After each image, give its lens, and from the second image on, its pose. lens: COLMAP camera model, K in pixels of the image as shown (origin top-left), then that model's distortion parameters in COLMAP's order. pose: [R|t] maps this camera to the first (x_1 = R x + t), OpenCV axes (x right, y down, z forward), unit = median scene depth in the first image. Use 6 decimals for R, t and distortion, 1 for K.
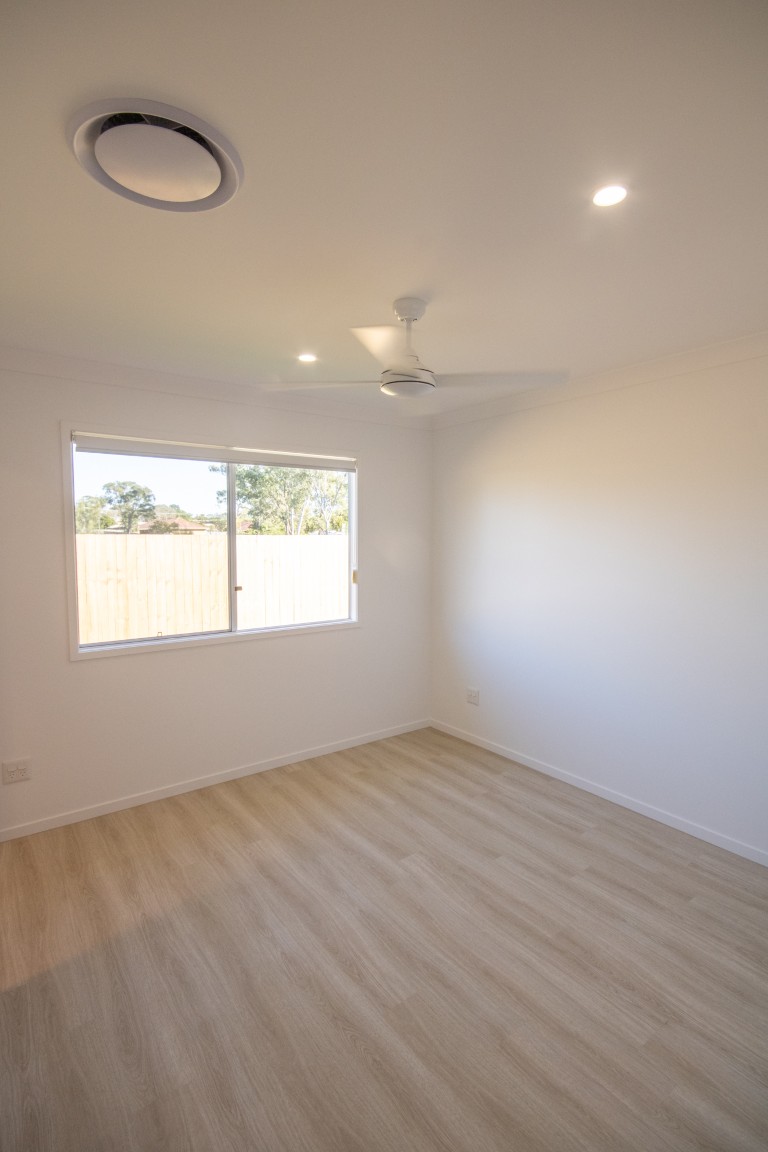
lens RADIAL K [[554.6, 0, 383.2], [0, 554.6, 571.6], [0, 0, 1]] dist [0.010771, -0.010347]
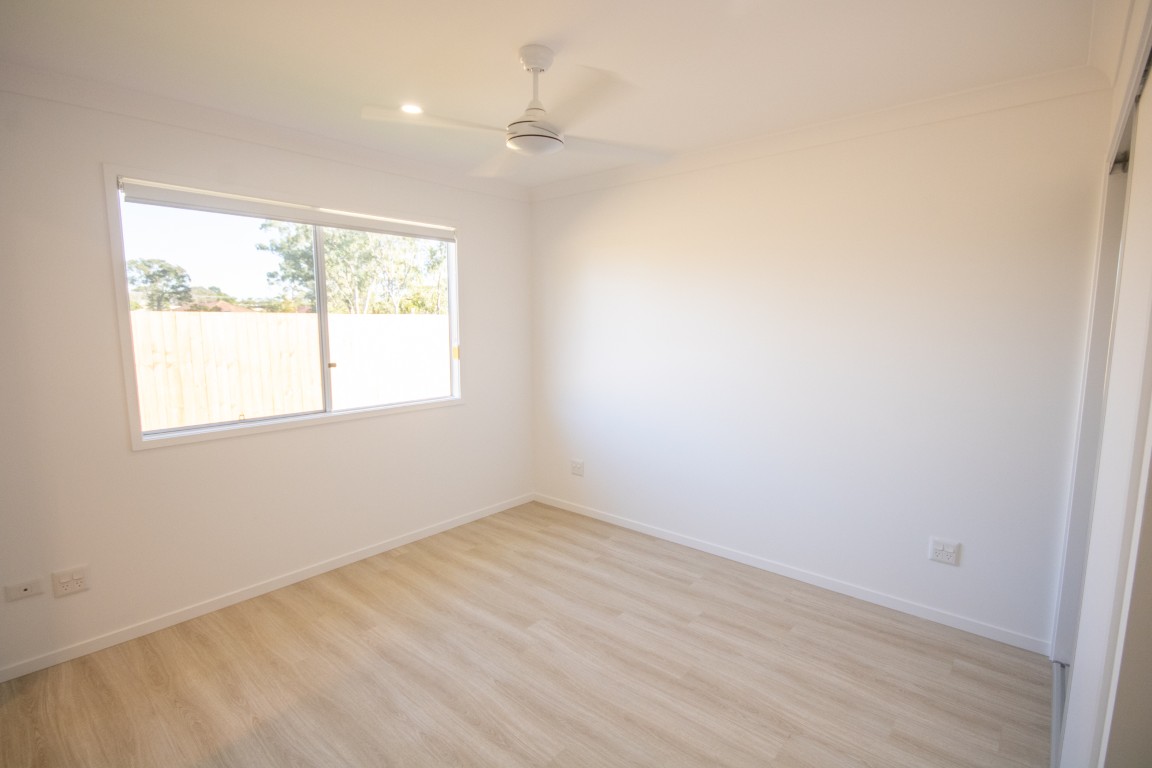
lens RADIAL K [[545.9, 0, 575.7], [0, 545.9, 388.8], [0, 0, 1]] dist [0.008868, -0.008556]
pose [[0.975963, -0.027063, 0.216248, -0.080670], [0.014552, 0.998138, 0.059238, 0.027234], [-0.217448, -0.054668, 0.974540, 0.036744]]
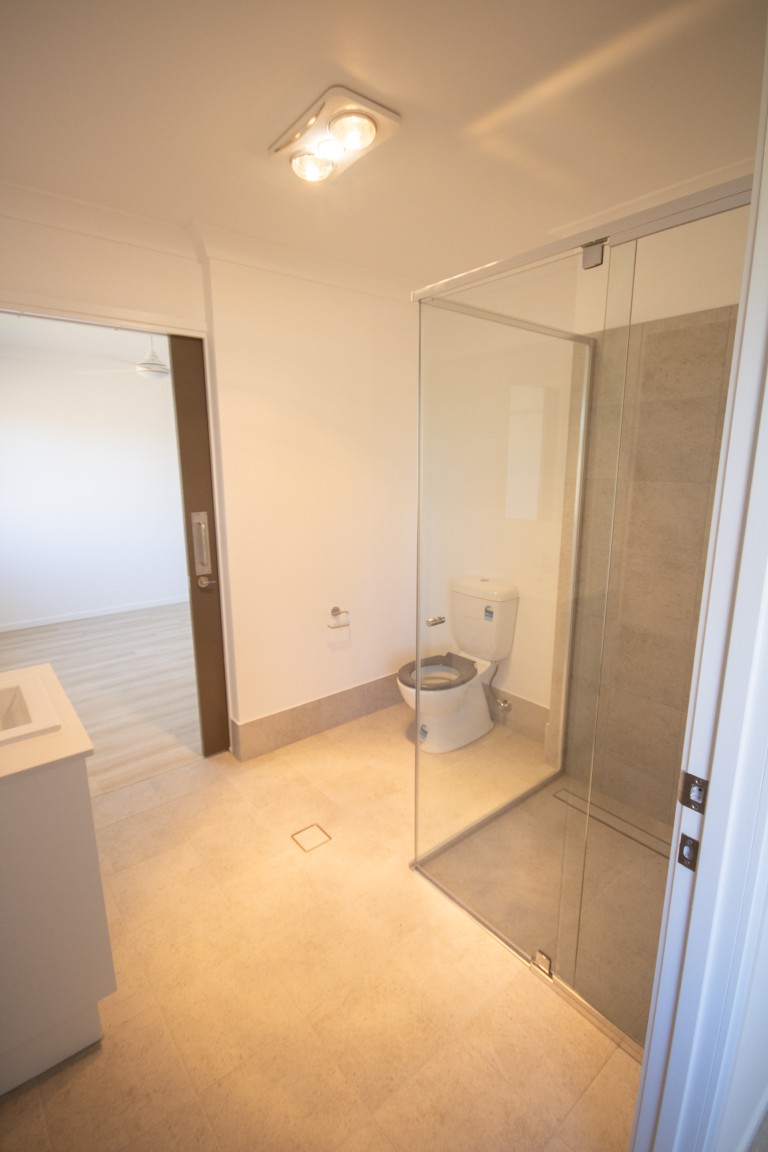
lens RADIAL K [[540.9, 0, 405.3], [0, 540.9, 575.6], [0, 0, 1]] dist [0.003911, -0.007813]
pose [[-0.078671, -0.208093, 0.974940, -1.475216], [0.065556, 0.974774, 0.213348, -0.003244], [-0.994743, 0.080697, -0.063044, 0.263585]]
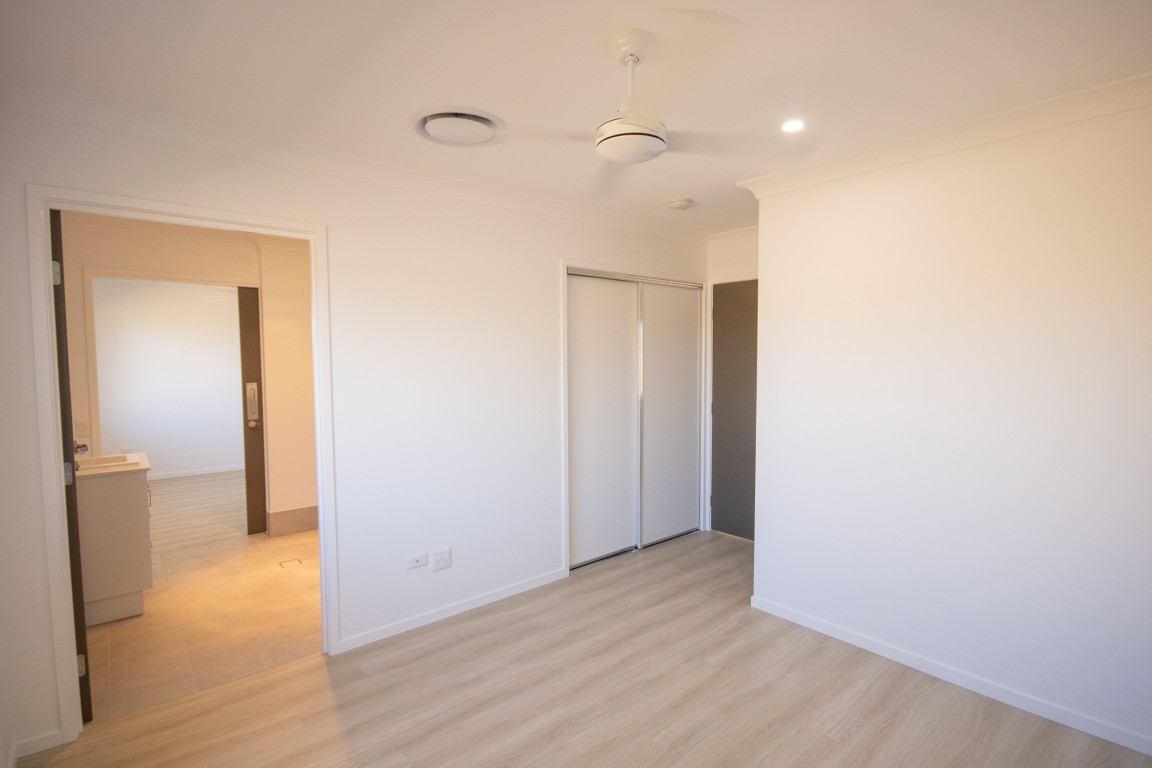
lens RADIAL K [[545.9, 0, 575.7], [0, 545.9, 388.8], [0, 0, 1]] dist [0.008868, -0.008556]
pose [[-0.078173, -0.049741, 0.995698, -2.211480], [0.076442, 0.995515, 0.055733, 0.066493], [-0.994005, 0.080470, -0.074020, -0.285533]]
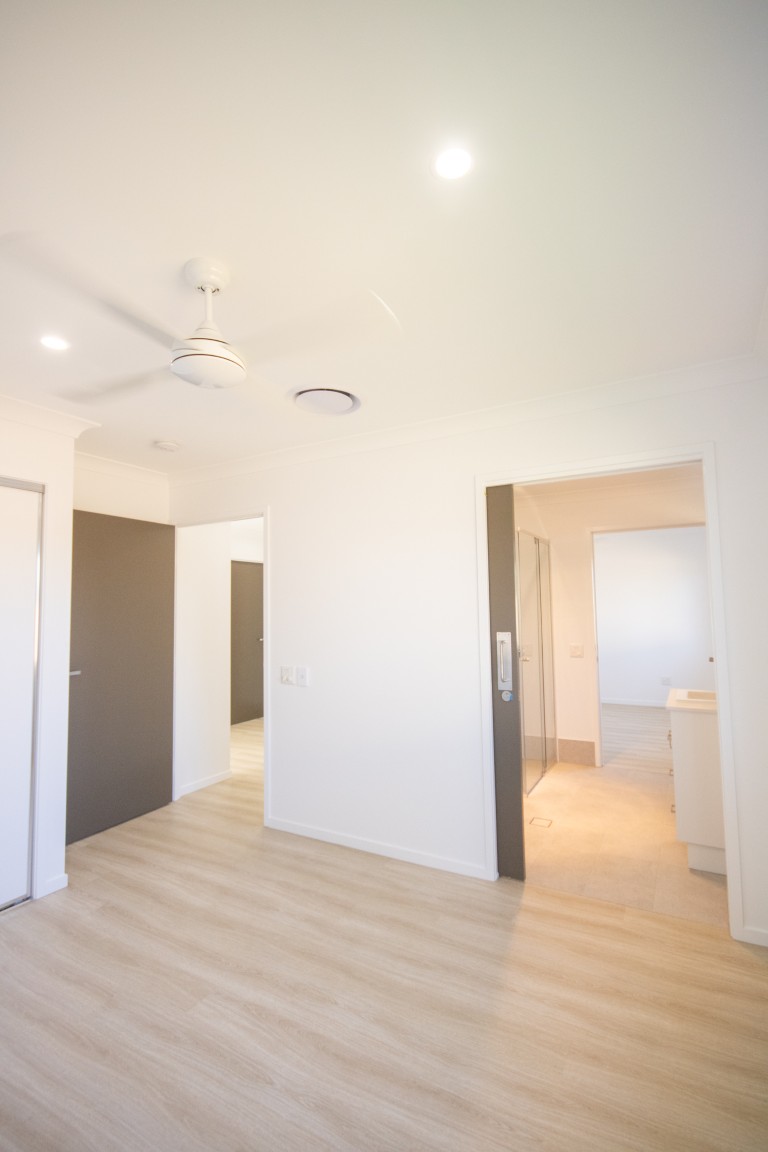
lens RADIAL K [[527.5, 0, 384.6], [0, 527.5, 580.9], [0, 0, 1]] dist [0.010691, -0.017753]
pose [[-0.913045, -0.006826, -0.407802, 0.086630], [-0.010312, 0.999927, 0.006351, -0.035005], [0.407729, 0.010004, -0.913048, 1.364450]]
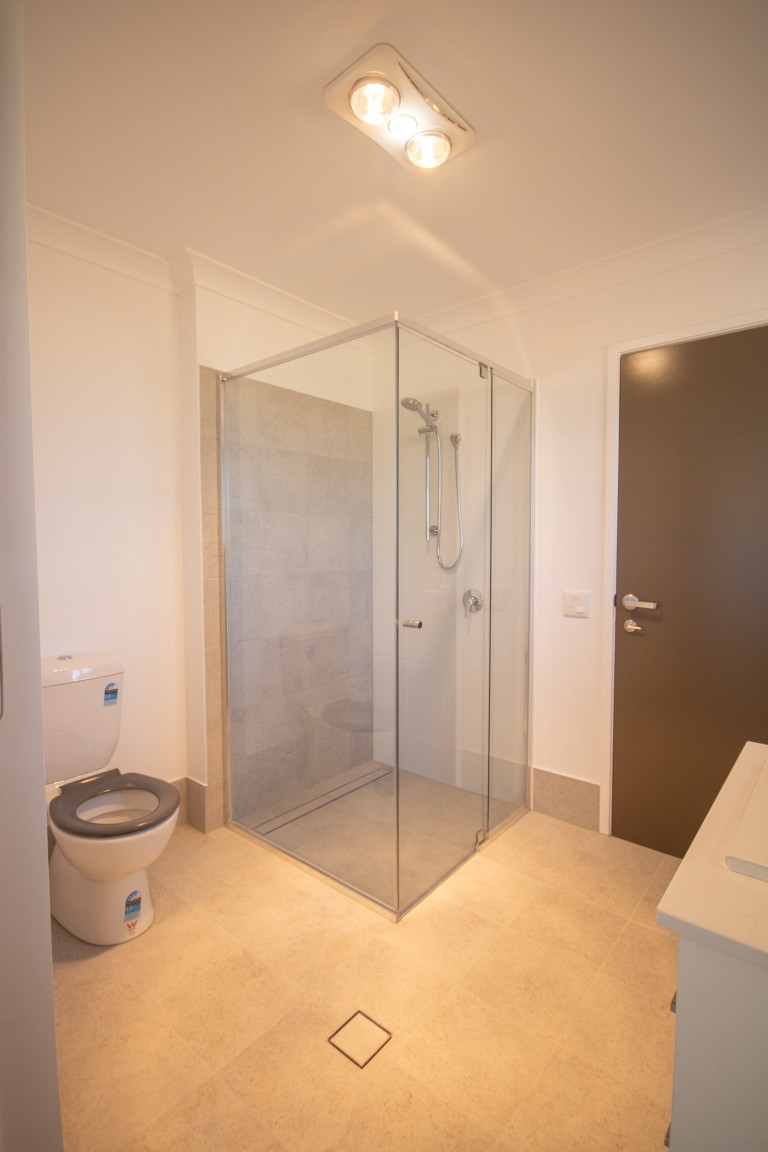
lens RADIAL K [[545.9, 0, 385.1], [0, 545.9, 574.2], [0, 0, 1]] dist [0.008868, -0.008556]
pose [[-0.971335, 0.018401, -0.237003, -0.677440], [-0.009905, 0.993001, 0.117693, 0.047292], [0.237509, 0.116667, -0.964354, 0.827780]]
